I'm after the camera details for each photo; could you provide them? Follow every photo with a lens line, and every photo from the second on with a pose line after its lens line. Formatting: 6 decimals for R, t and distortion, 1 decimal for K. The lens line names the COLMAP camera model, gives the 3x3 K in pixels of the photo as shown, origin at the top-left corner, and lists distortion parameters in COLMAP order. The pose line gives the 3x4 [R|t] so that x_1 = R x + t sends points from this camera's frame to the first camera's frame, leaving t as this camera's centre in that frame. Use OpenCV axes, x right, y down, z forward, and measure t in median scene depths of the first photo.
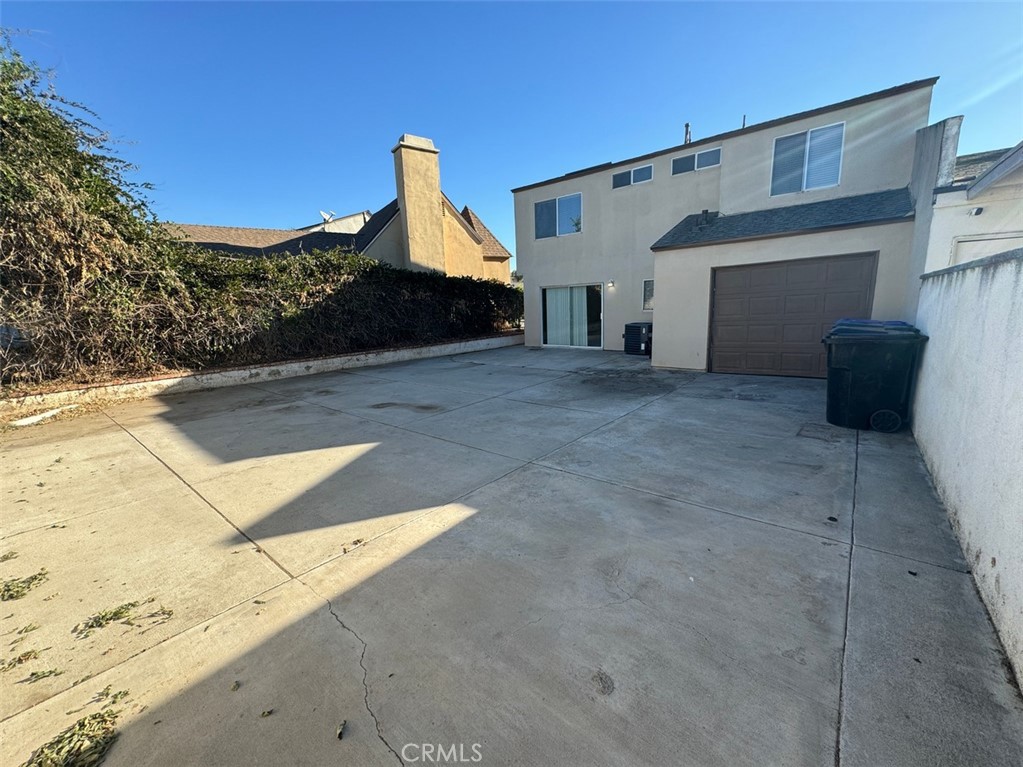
lens RADIAL K [[407.6, 0, 511.5], [0, 407.6, 382.6], [0, 0, 1]] dist [-0.003040, 0.000876]
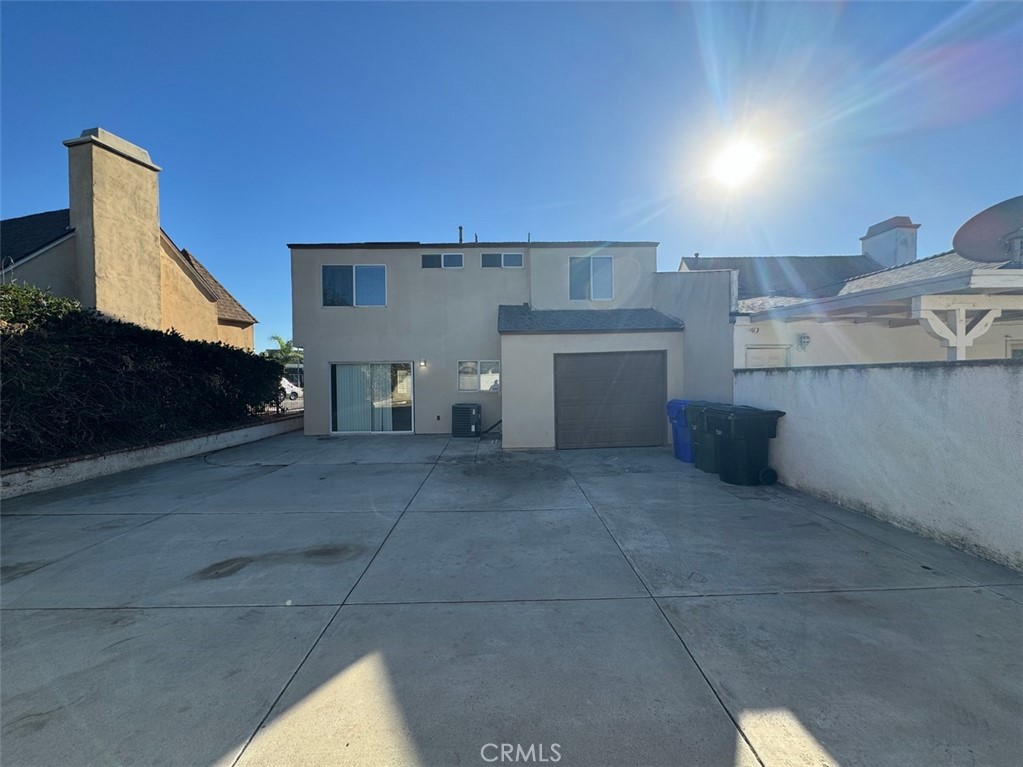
lens RADIAL K [[407.6, 0, 511.5], [0, 407.6, 382.6], [0, 0, 1]] dist [-0.003040, 0.000876]
pose [[0.759906, 0.019225, 0.649748, -0.243167], [0.106217, 0.982455, -0.153295, -0.038165], [-0.641296, 0.185504, 0.744532, 0.208858]]
